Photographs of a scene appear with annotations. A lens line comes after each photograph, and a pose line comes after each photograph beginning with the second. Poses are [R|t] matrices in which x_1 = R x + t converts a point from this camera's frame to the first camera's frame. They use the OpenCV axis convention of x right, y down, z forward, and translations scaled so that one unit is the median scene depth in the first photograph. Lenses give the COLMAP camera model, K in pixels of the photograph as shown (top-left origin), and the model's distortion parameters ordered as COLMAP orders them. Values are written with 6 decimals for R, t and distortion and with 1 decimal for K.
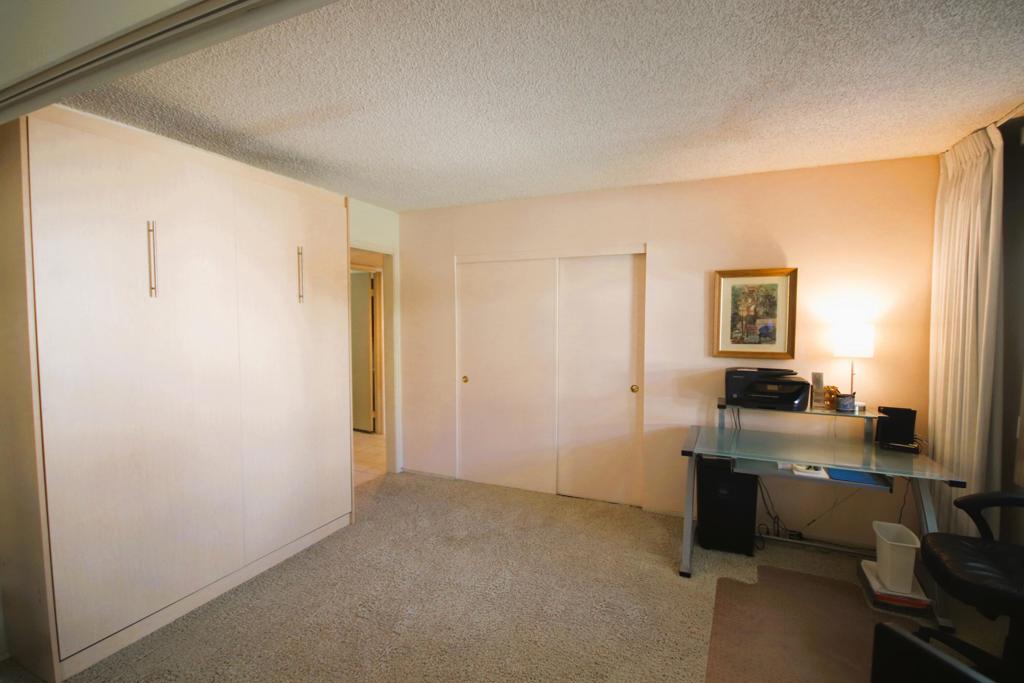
lens RADIAL K [[472.6, 0, 520.2], [0, 472.6, 343.1], [0, 0, 1]] dist [0.005120, -0.005063]
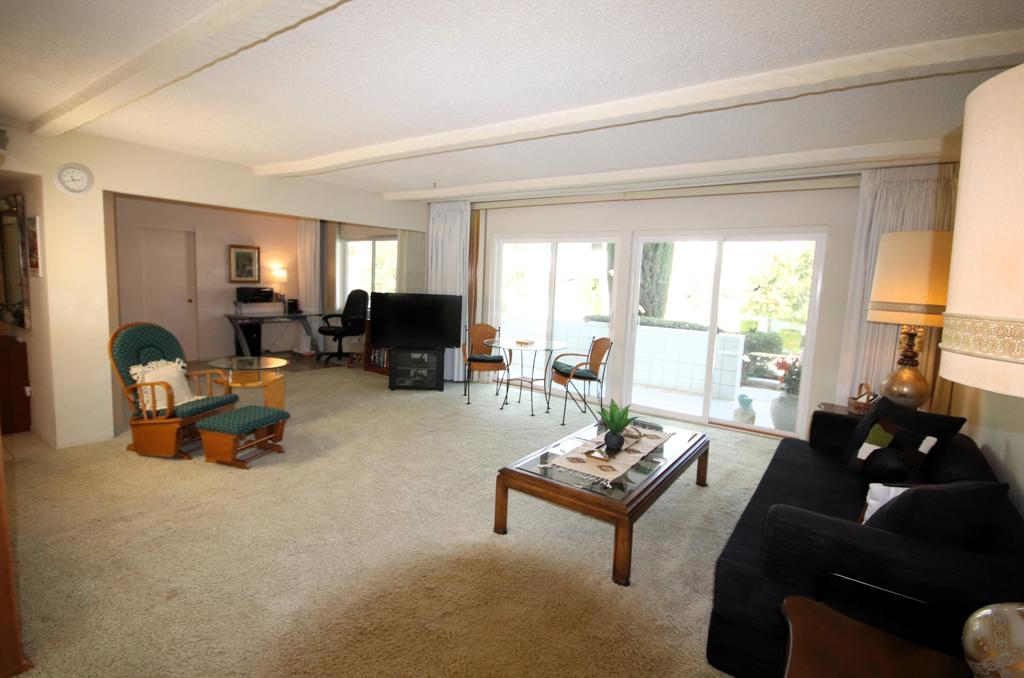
lens RADIAL K [[495.3, 0, 492.0], [0, 495.3, 324.9], [0, 0, 1]] dist [-0.006184, -0.000268]
pose [[0.210452, -0.091436, 0.973319, -1.796206], [0.019756, 0.995811, 0.089277, 0.046720], [-0.977405, 0.000440, 0.211376, -0.775772]]
